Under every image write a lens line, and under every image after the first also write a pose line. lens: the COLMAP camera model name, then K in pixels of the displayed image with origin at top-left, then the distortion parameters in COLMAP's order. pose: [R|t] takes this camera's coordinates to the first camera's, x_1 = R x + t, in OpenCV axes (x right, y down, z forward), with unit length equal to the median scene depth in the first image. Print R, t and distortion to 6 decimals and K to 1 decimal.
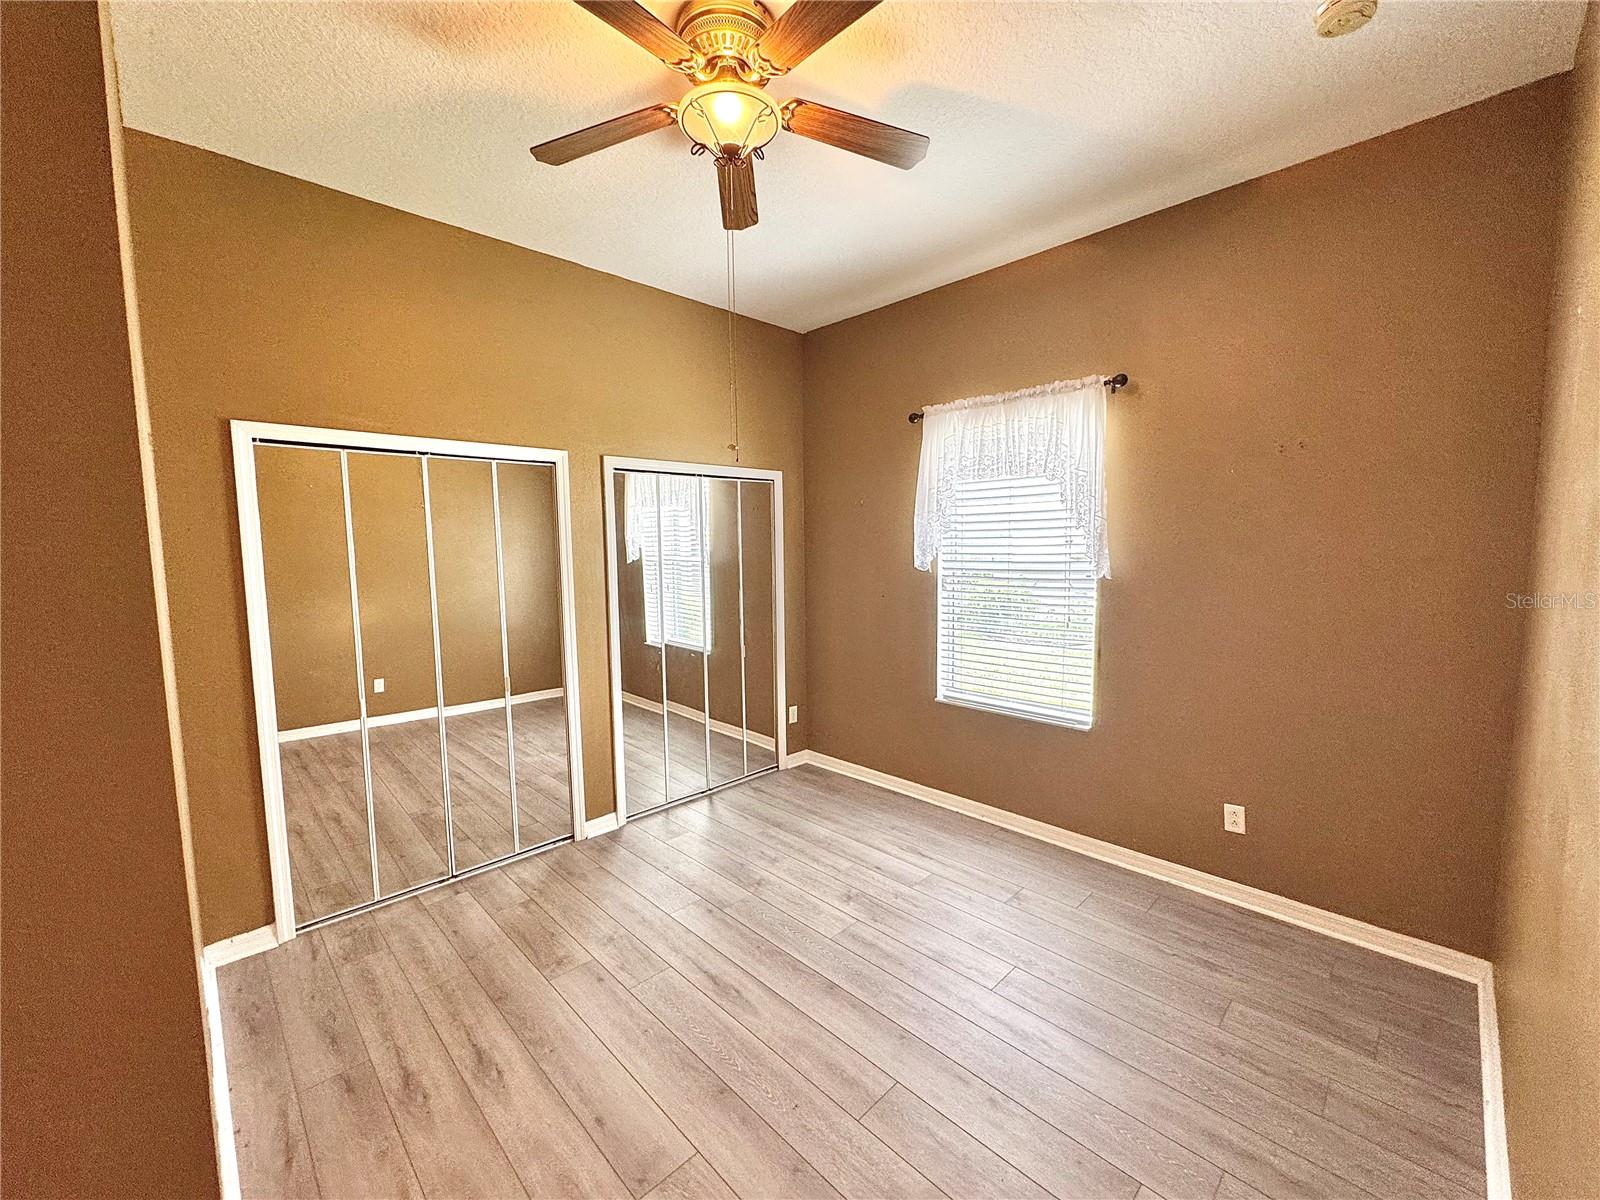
lens RADIAL K [[640.7, 0, 797.5], [0, 640.7, 600.4], [0, 0, 1]] dist [-0.000954, 0.000114]
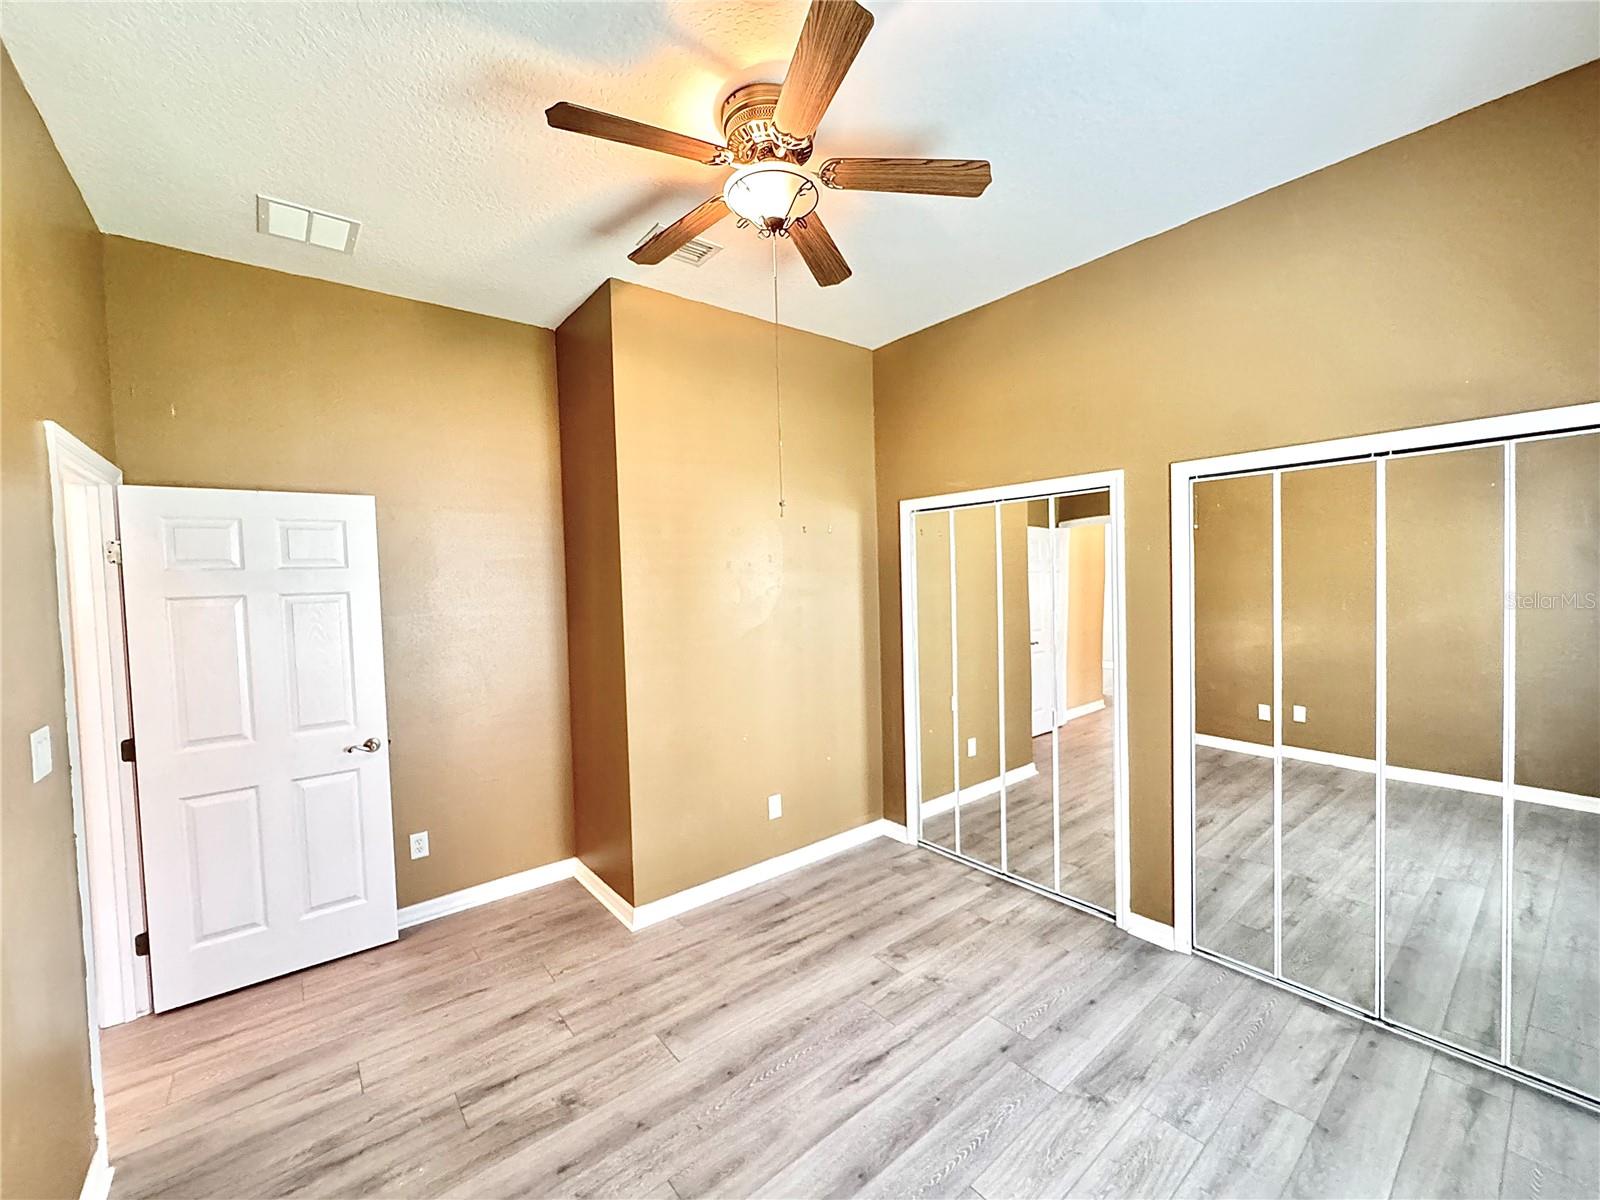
lens RADIAL K [[640.7, 0, 797.5], [0, 640.7, 600.4], [0, 0, 1]] dist [-0.000954, 0.000114]
pose [[-0.099540, 0.057446, -0.993374, 0.711627], [-0.046121, 0.996993, 0.062276, -0.124732], [0.993964, 0.052014, -0.096592, 0.860743]]
